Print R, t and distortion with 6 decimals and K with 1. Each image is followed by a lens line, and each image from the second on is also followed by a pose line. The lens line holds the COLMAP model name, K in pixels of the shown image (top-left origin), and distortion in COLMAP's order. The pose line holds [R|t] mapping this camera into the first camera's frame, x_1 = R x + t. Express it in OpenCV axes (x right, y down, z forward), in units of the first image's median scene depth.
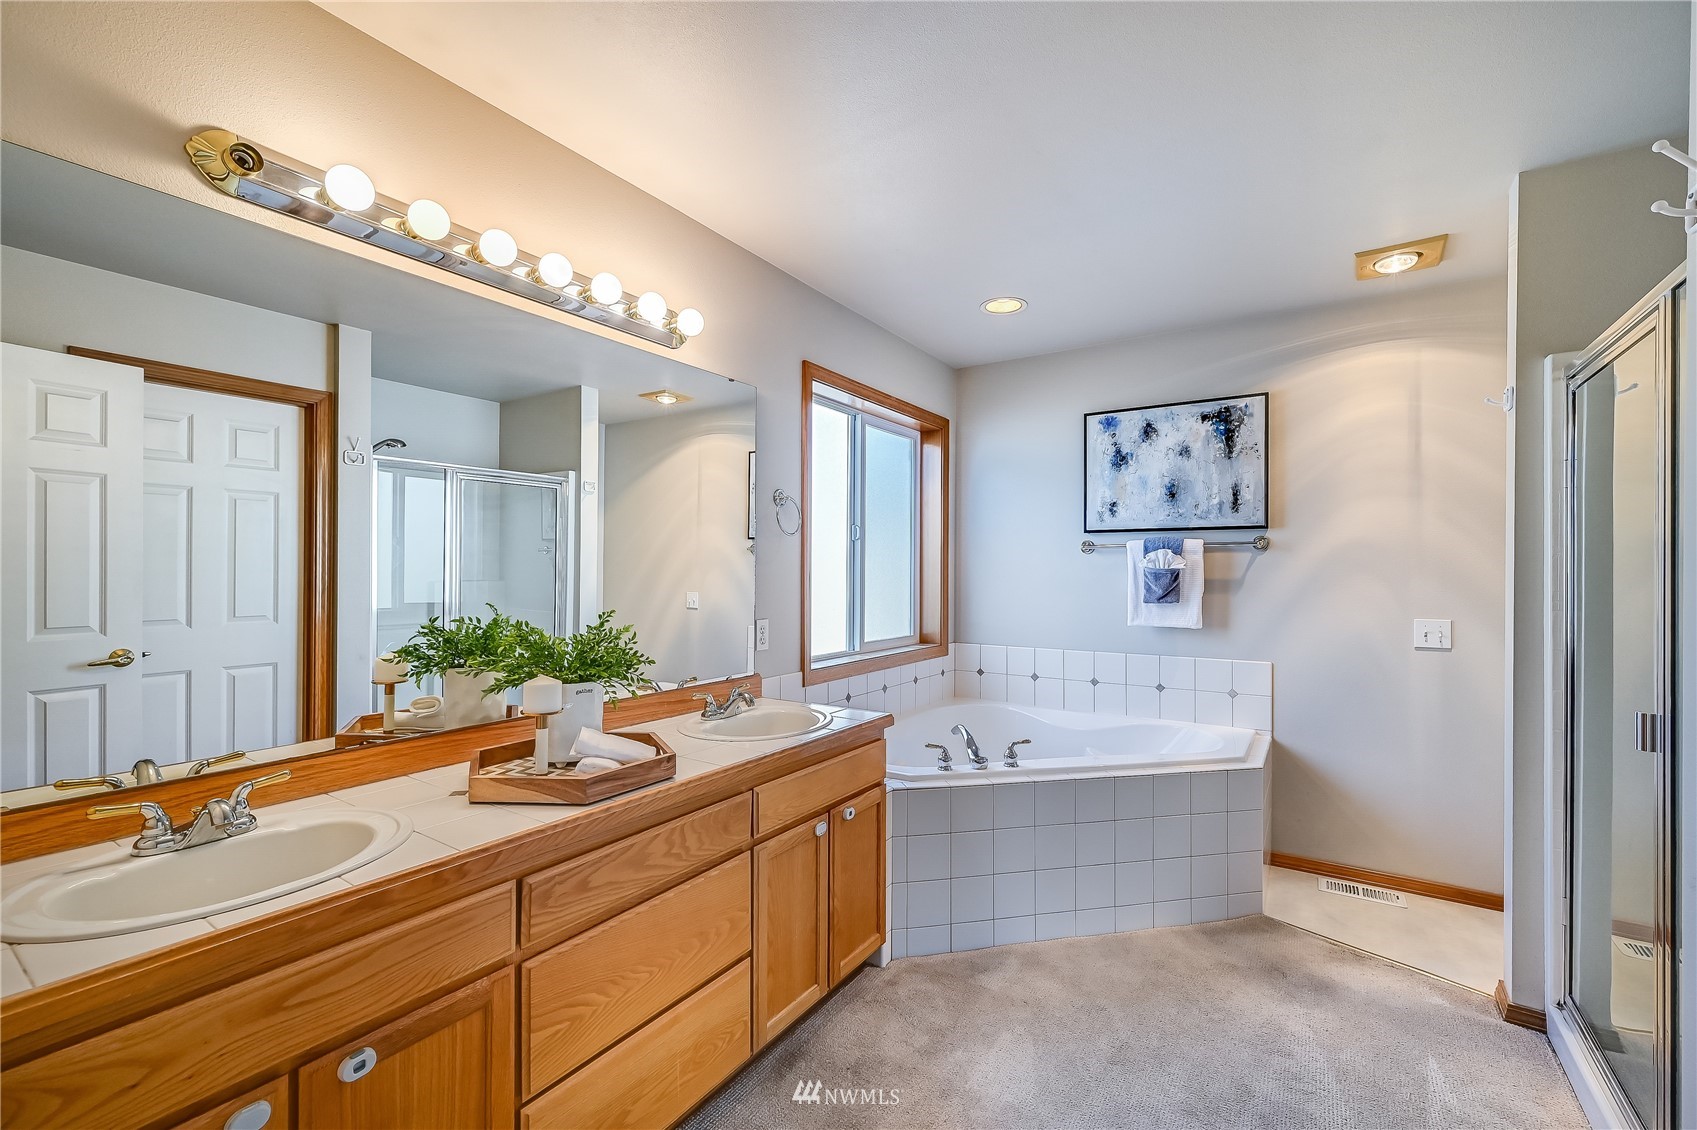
lens RADIAL K [[691.9, 0, 848.5], [0, 691.9, 565.0], [0, 0, 1]] dist [-0.002987, -0.000257]
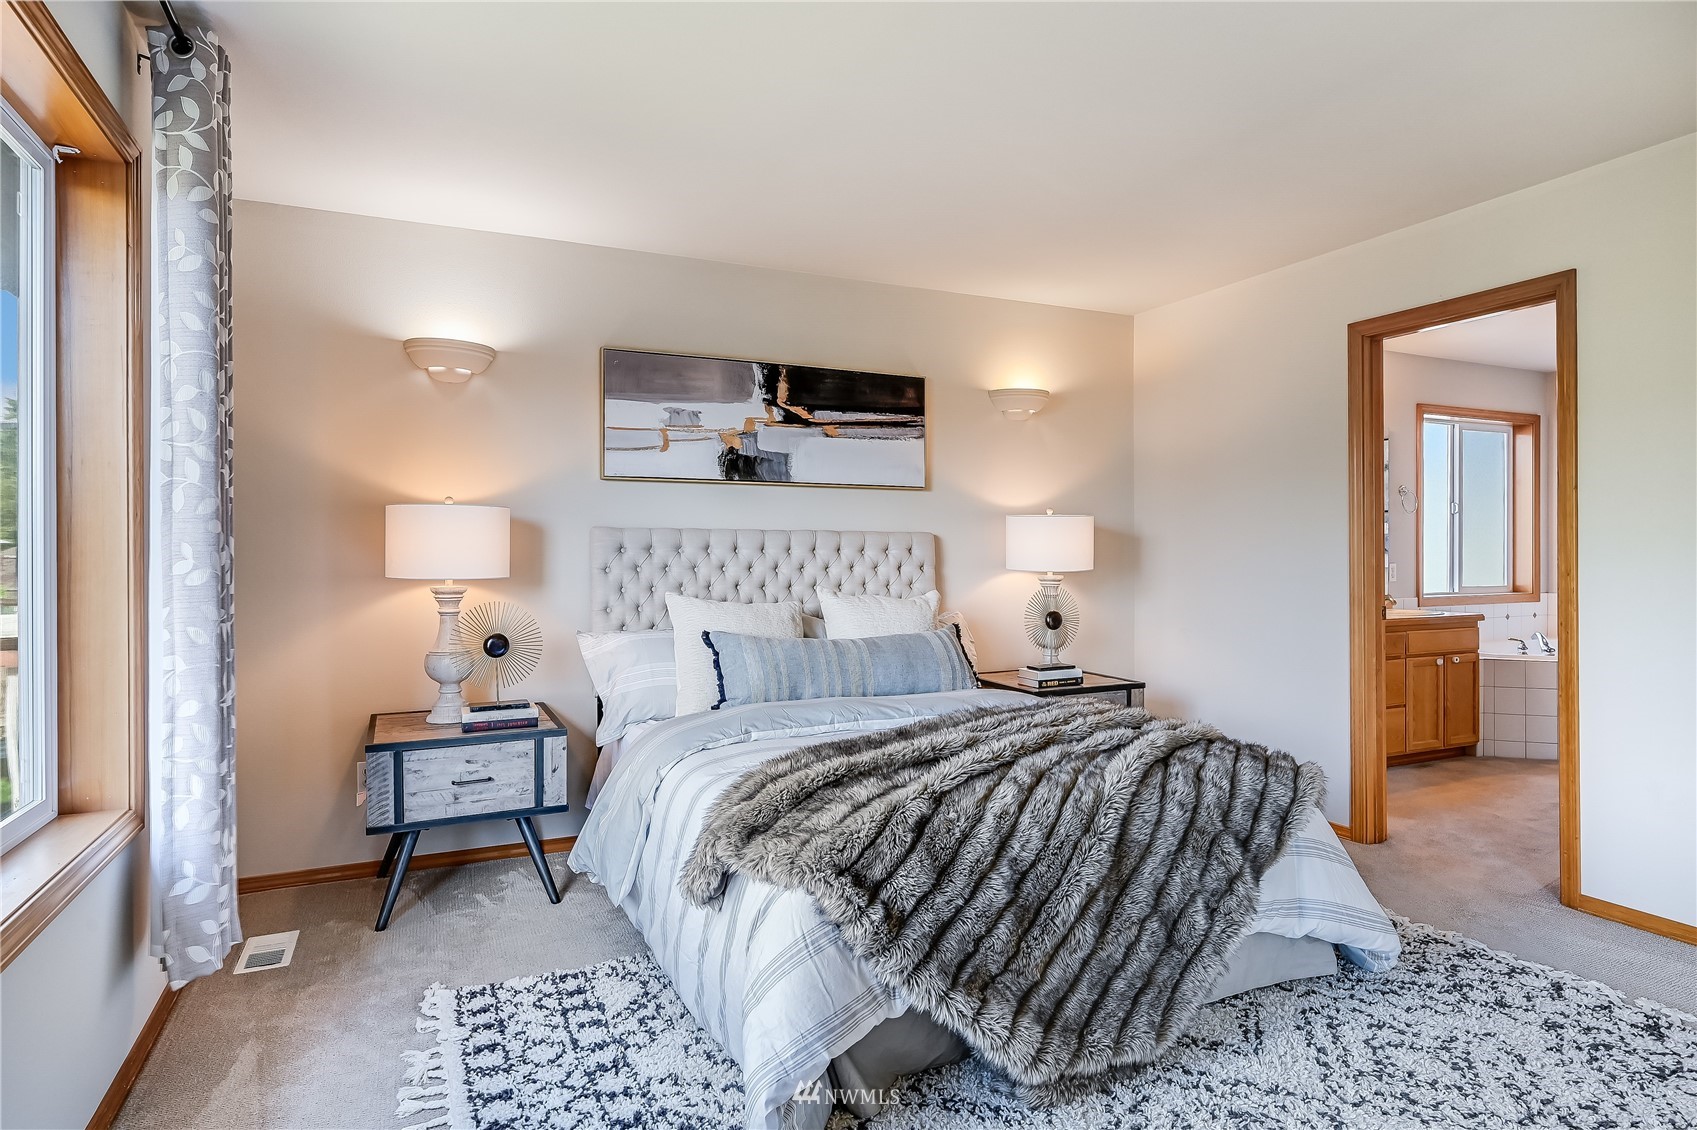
lens RADIAL K [[953.7, 0, 848.5], [0, 953.7, 565.0], [0, 0, 1]] dist [-0.004967, 0.000091]
pose [[0.858521, -0.002782, -0.512770, -0.069556], [0.010409, 0.999874, 0.012002, 0.039038], [0.512672, -0.015642, 0.858442, -1.610552]]
